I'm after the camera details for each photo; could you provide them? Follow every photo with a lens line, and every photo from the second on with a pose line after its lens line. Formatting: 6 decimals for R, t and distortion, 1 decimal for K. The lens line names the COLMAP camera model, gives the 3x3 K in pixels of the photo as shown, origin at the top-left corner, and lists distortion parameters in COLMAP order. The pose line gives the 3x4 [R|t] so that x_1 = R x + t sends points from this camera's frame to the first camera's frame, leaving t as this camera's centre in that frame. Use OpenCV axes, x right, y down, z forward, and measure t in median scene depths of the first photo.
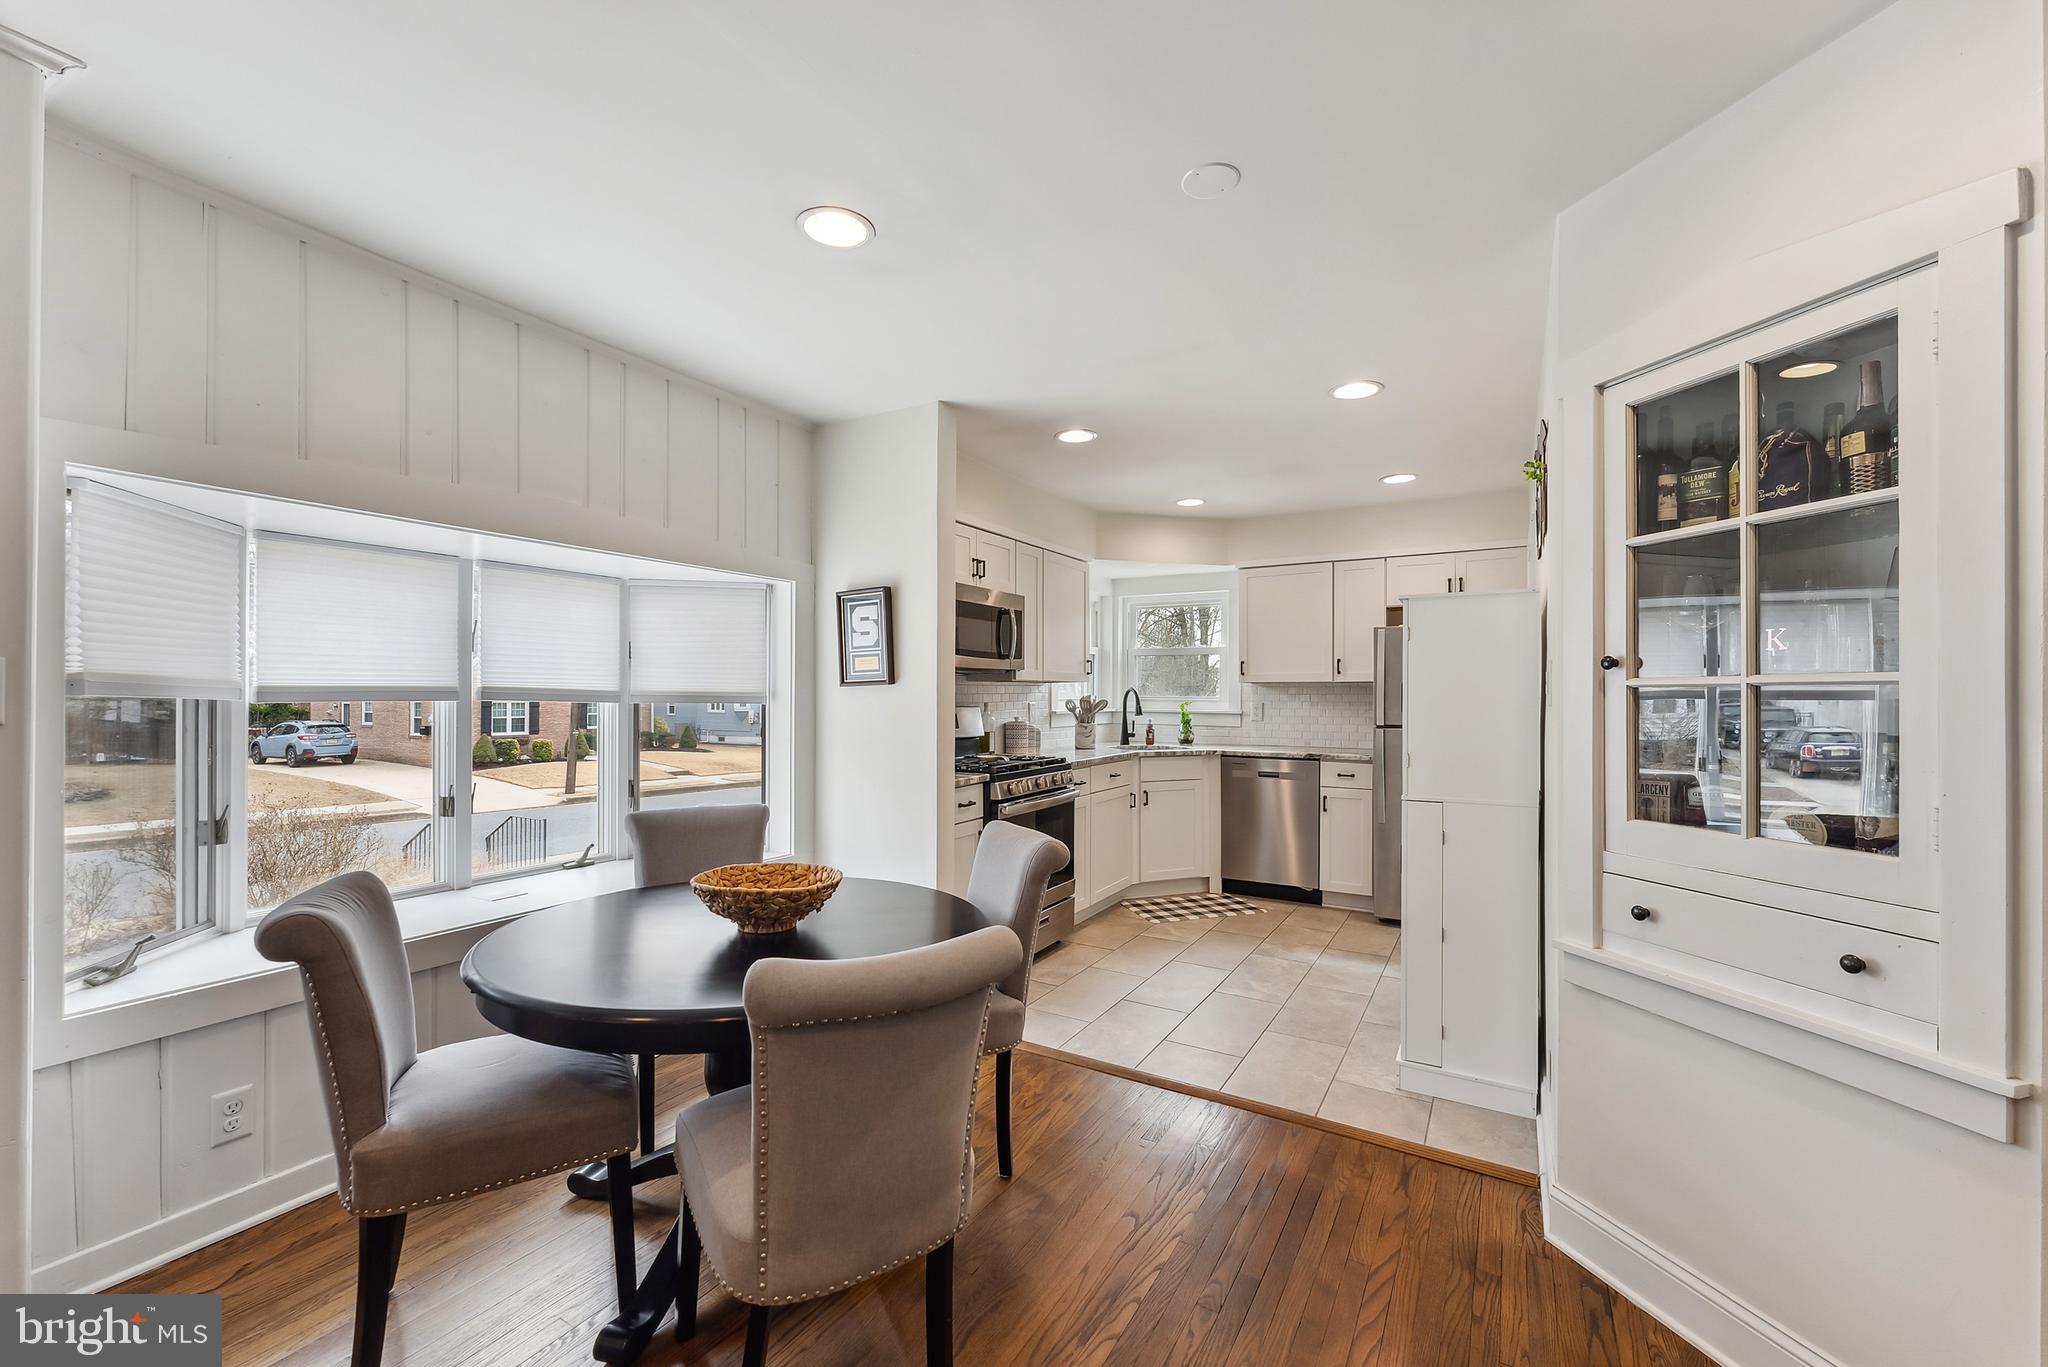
lens RADIAL K [[814.3, 0, 1037.0], [0, 814.3, 687.8], [0, 0, 1]] dist [0.000307, 0.000017]
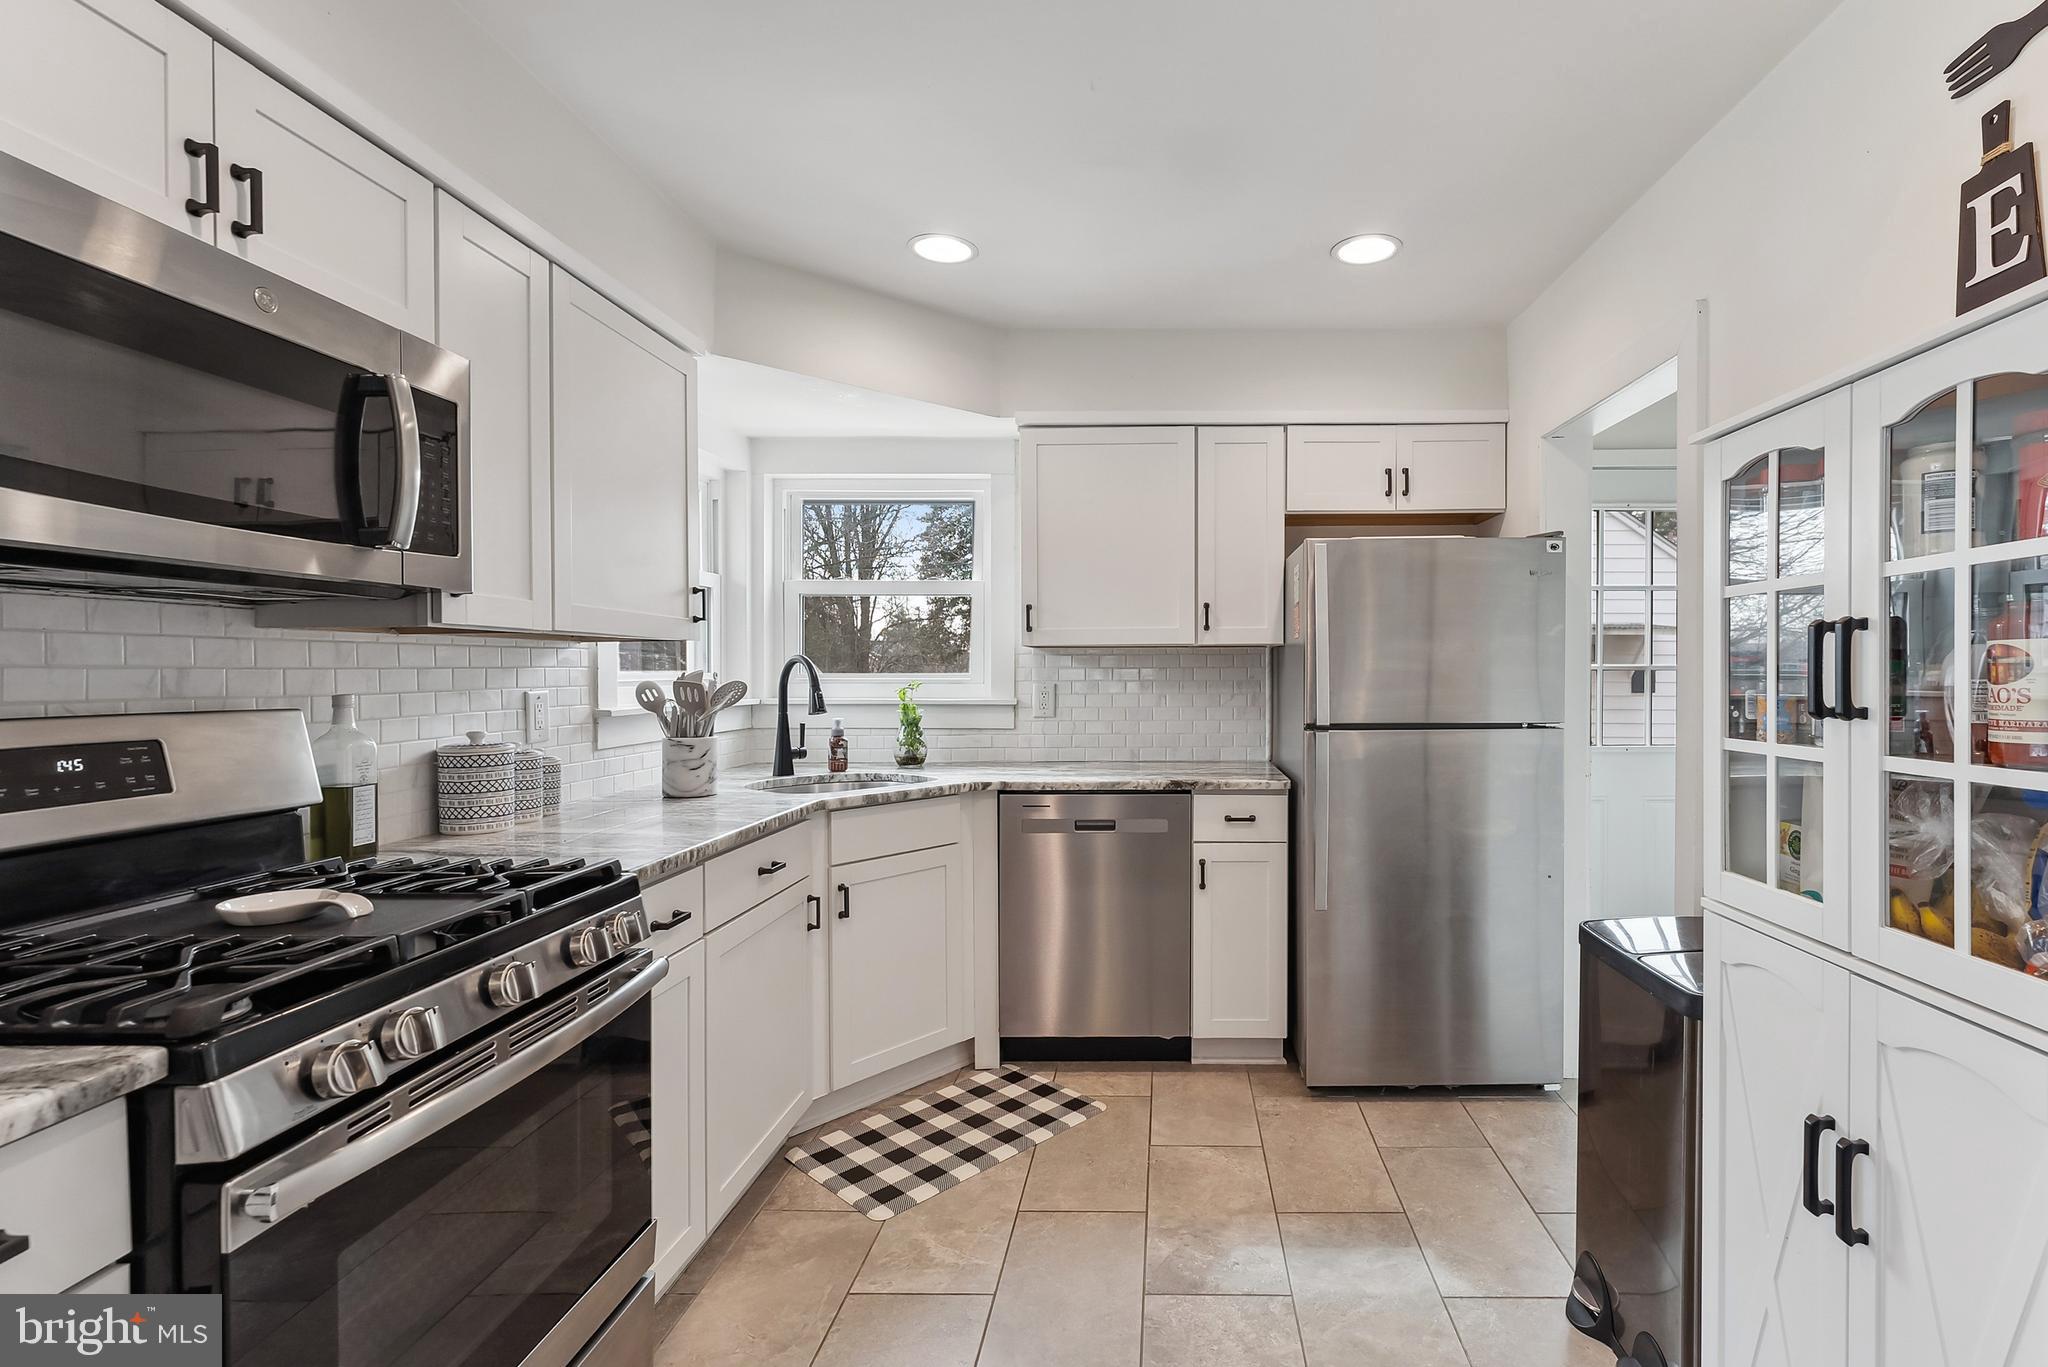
lens RADIAL K [[932.6, 0, 1173.7], [0, 932.6, 677.0], [0, 0, 1]] dist [0.001131, -0.000285]
pose [[0.860966, -0.008598, 0.508590, 0.031149], [0.000697, 0.999876, 0.015722, 0.004898], [-0.508662, -0.013182, 0.860865, 0.475720]]
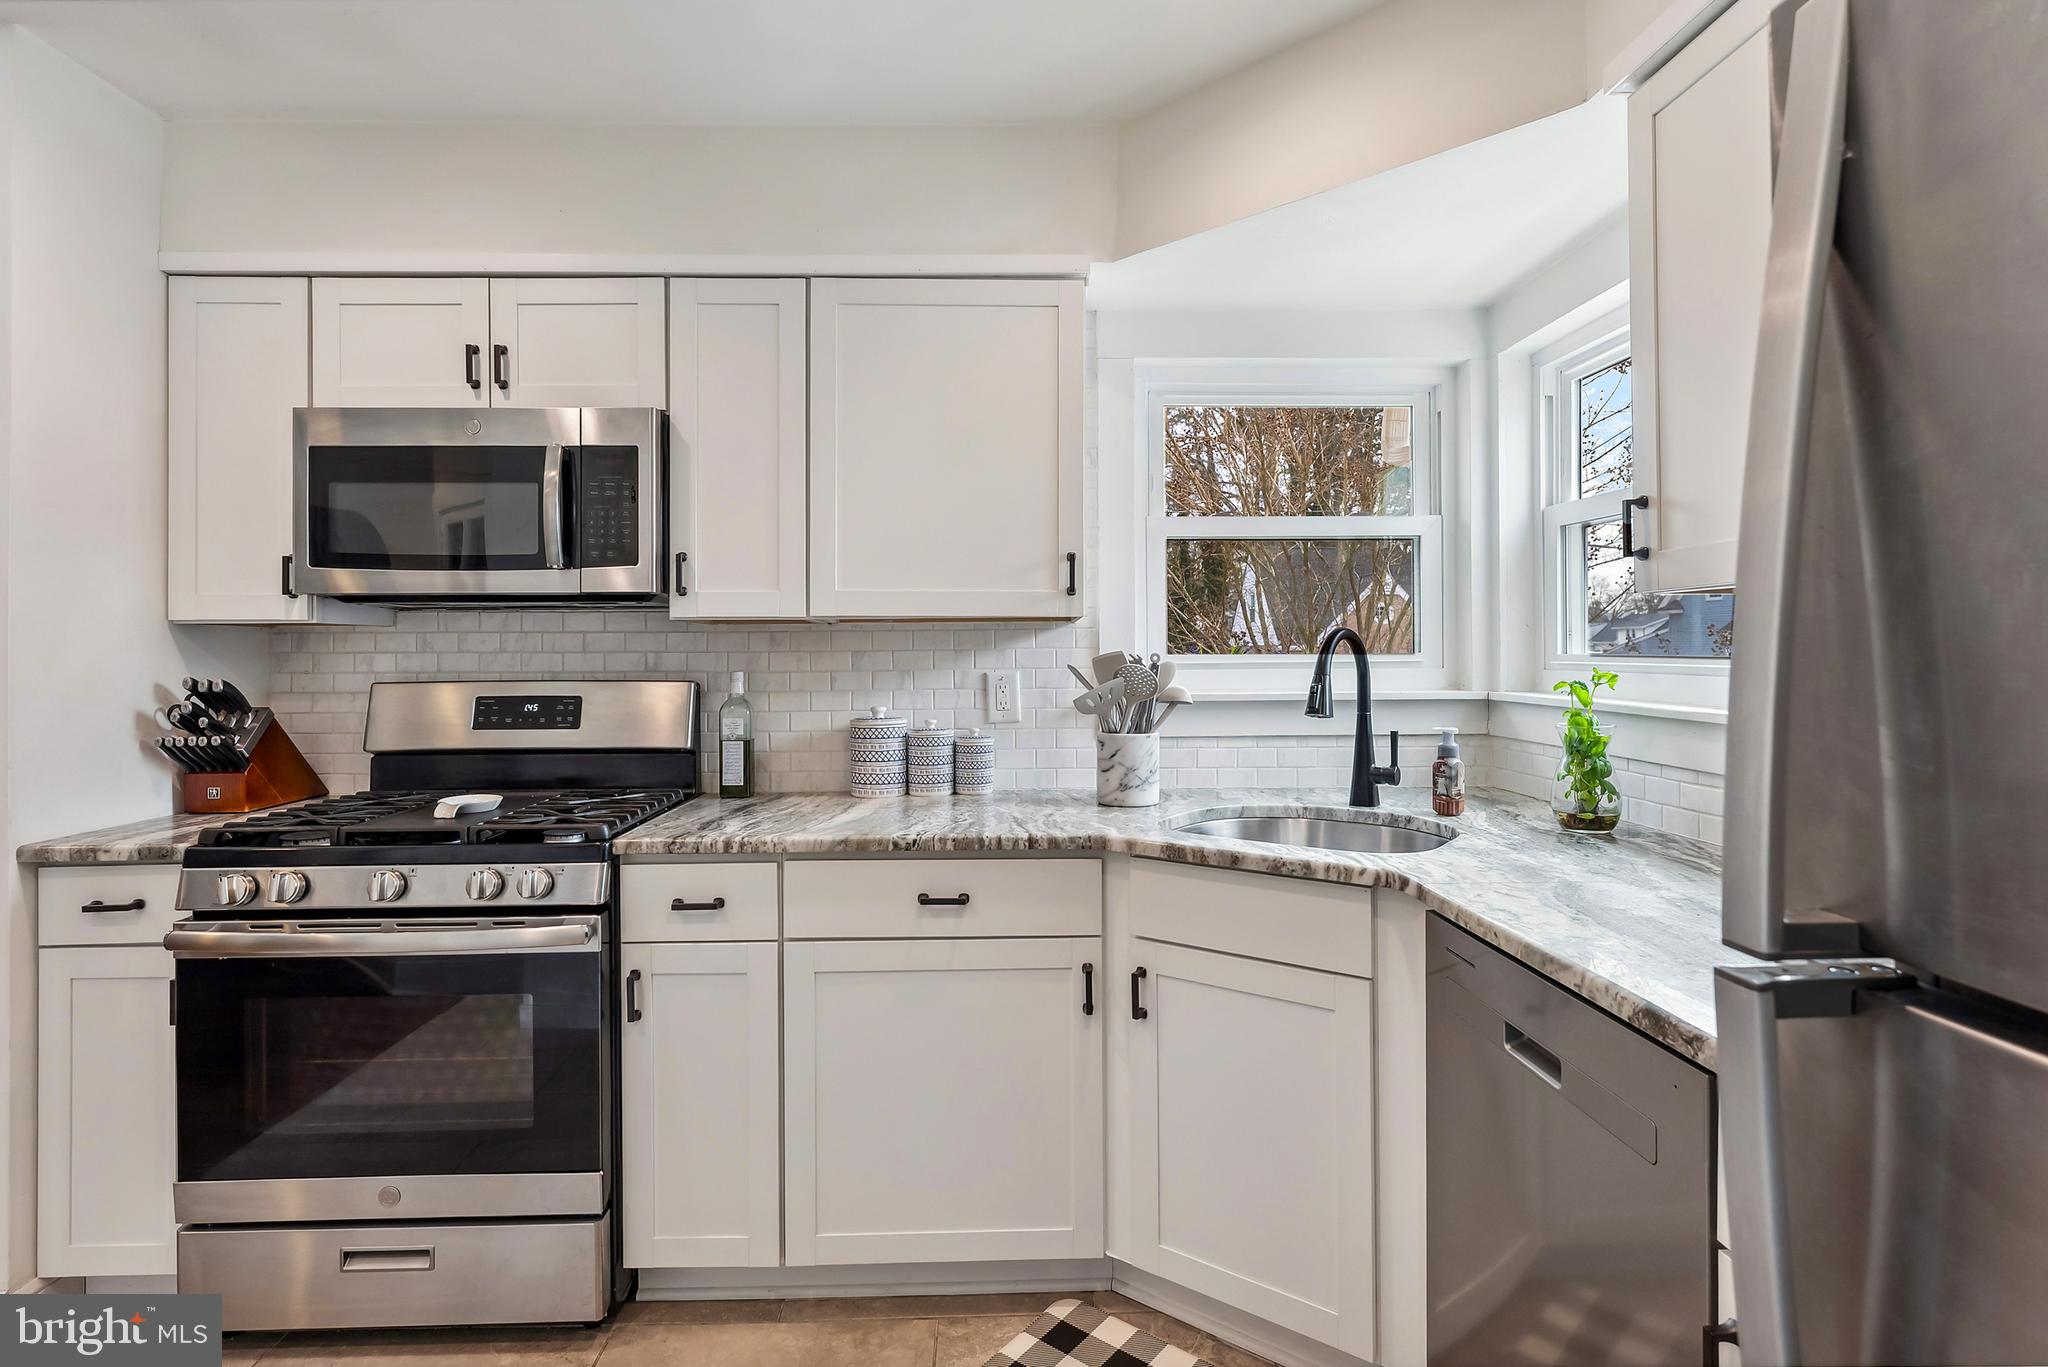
lens RADIAL K [[1018.7, 0, 1023.1], [0, 1018.7, 633.4], [0, 0, 1]] dist [-0.013493, 0.000044]
pose [[0.532692, -0.022660, -0.846006, 0.437989], [0.015241, 0.999736, -0.017181, 0.008393], [0.846172, -0.003742, 0.532896, 0.774033]]
